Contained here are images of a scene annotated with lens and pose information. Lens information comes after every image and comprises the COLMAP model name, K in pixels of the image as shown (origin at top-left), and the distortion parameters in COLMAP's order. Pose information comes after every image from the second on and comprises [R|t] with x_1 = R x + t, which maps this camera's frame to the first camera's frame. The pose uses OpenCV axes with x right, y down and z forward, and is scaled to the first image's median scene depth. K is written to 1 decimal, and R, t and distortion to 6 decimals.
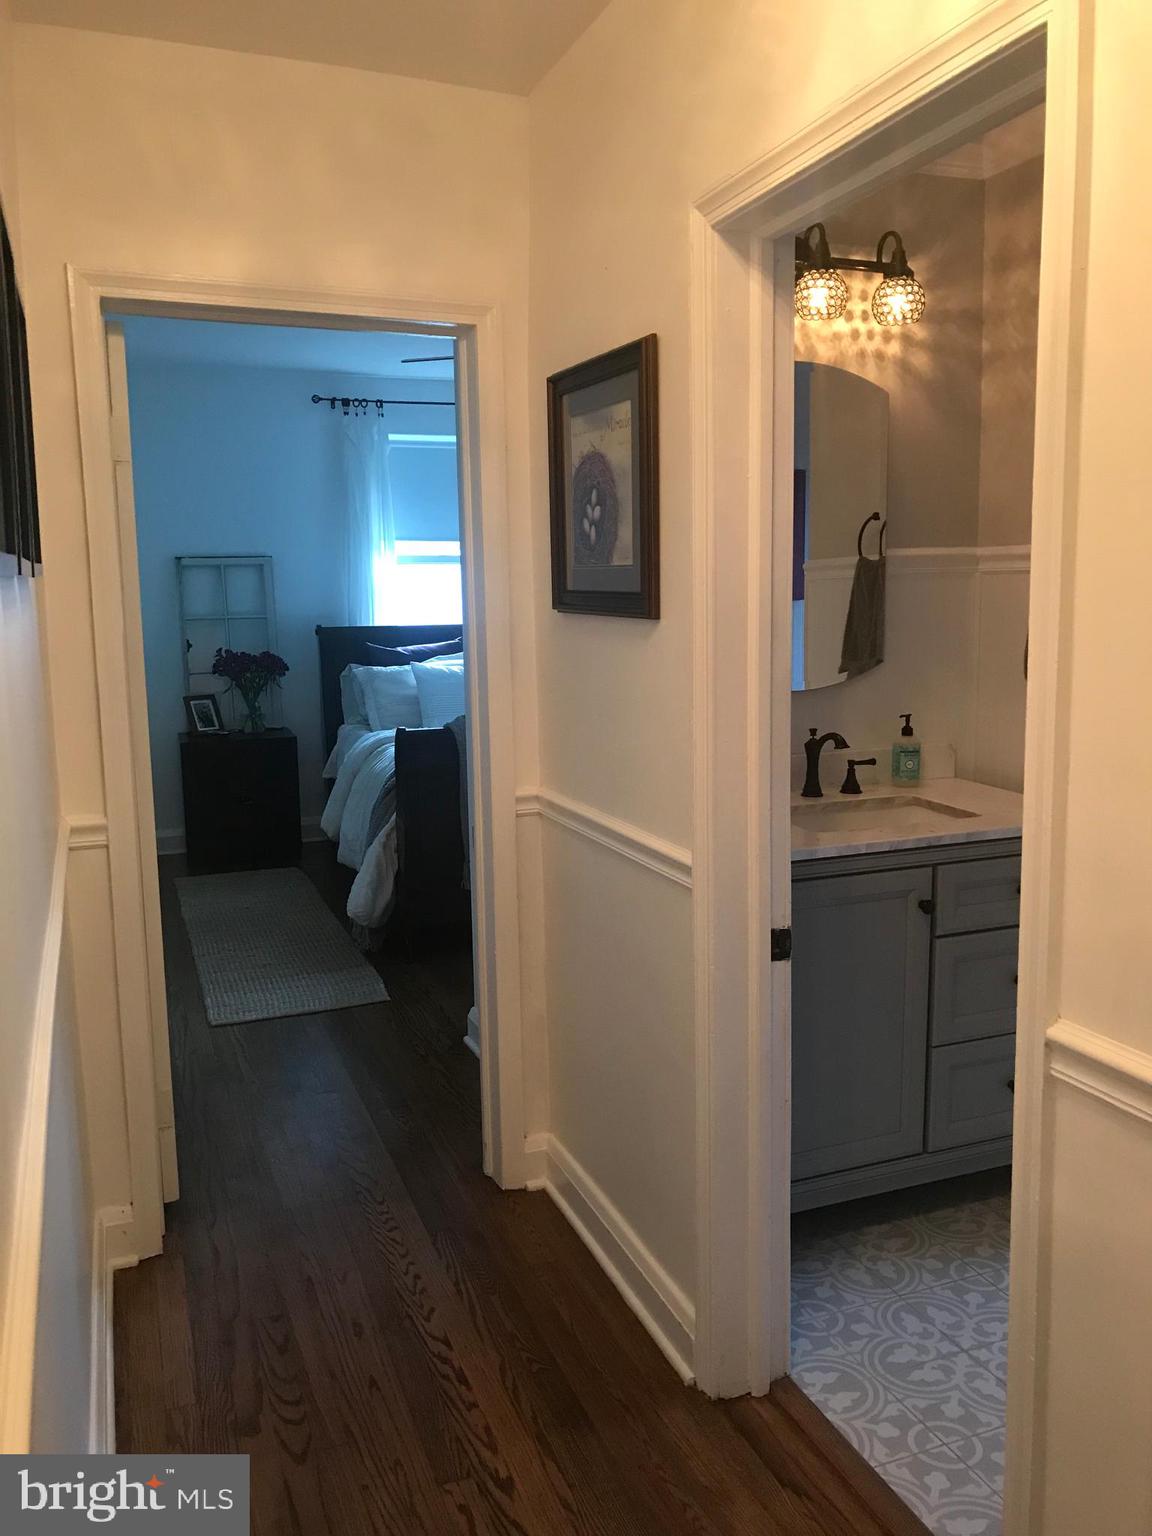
lens RADIAL K [[1266.7, 0, 576.0], [0, 1266.7, 768.0], [0, 0, 1]] dist [0.021512, 0.004255]
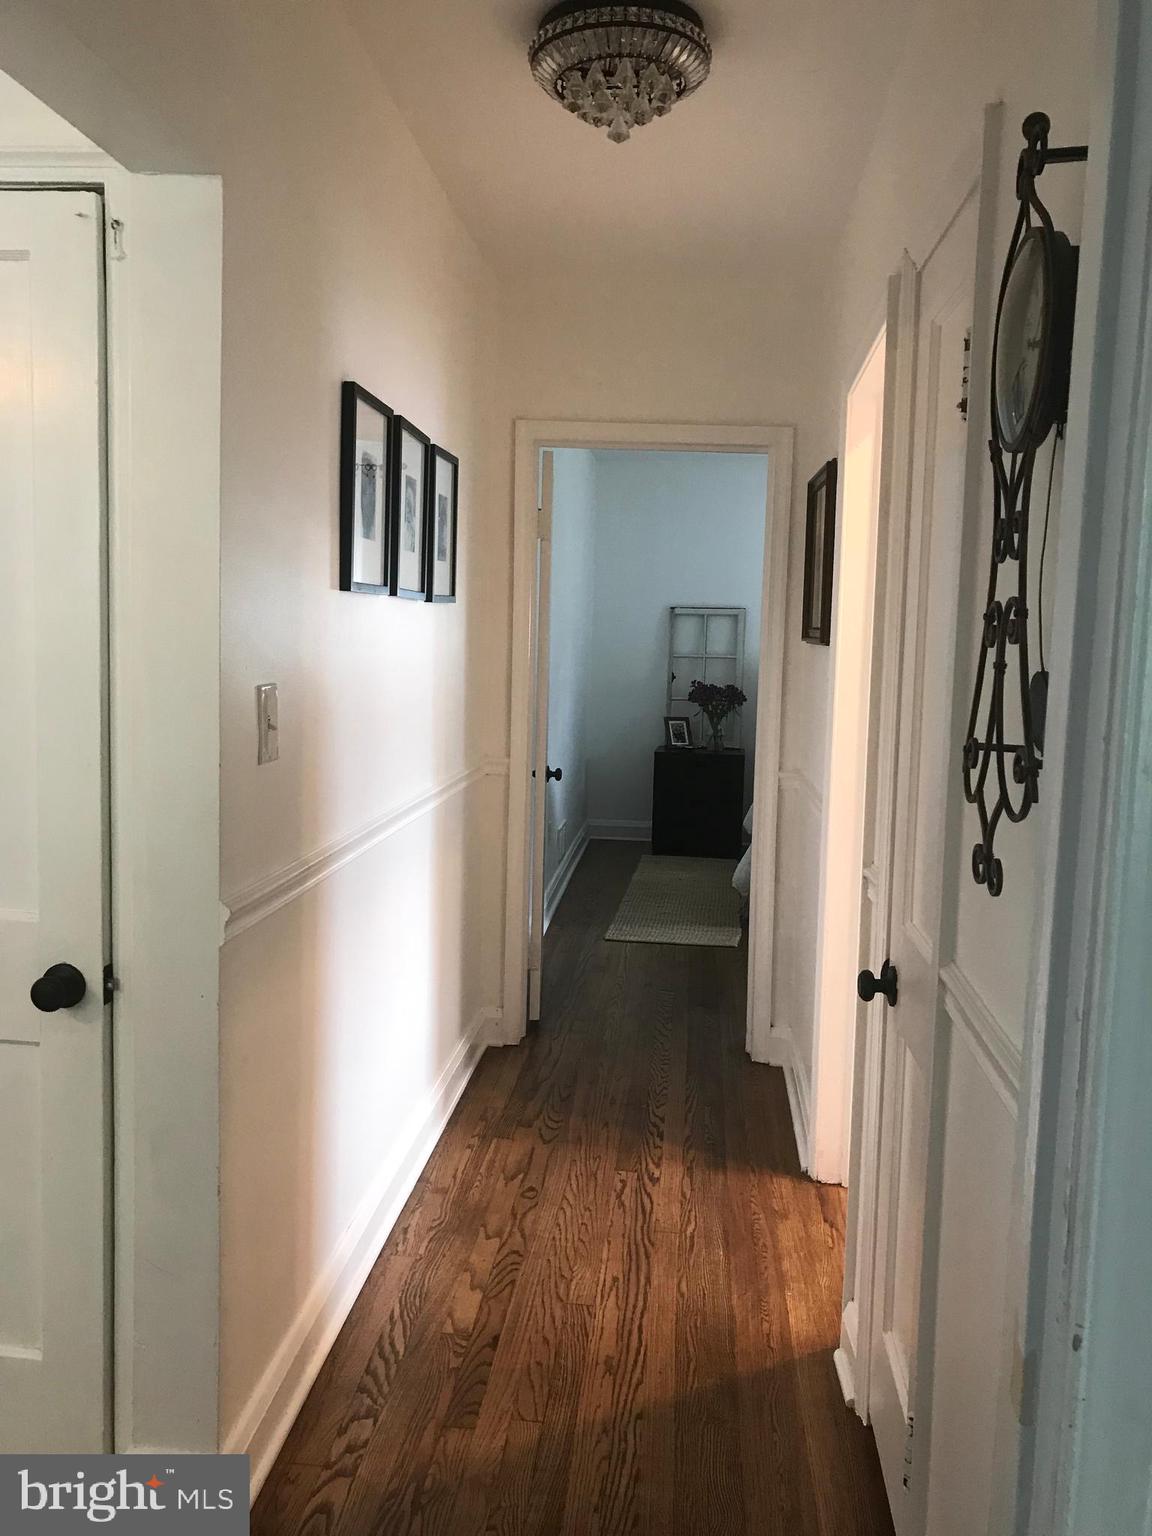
lens RADIAL K [[1285.3, 0, 576.0], [0, 1285.3, 768.0], [0, 0, 1]] dist [0.003913, -0.003725]
pose [[0.892460, 0.083757, -0.443284, 0.182328], [-0.106505, 0.993956, -0.026621, 0.037396], [0.438375, 0.070971, 0.895986, -0.177134]]
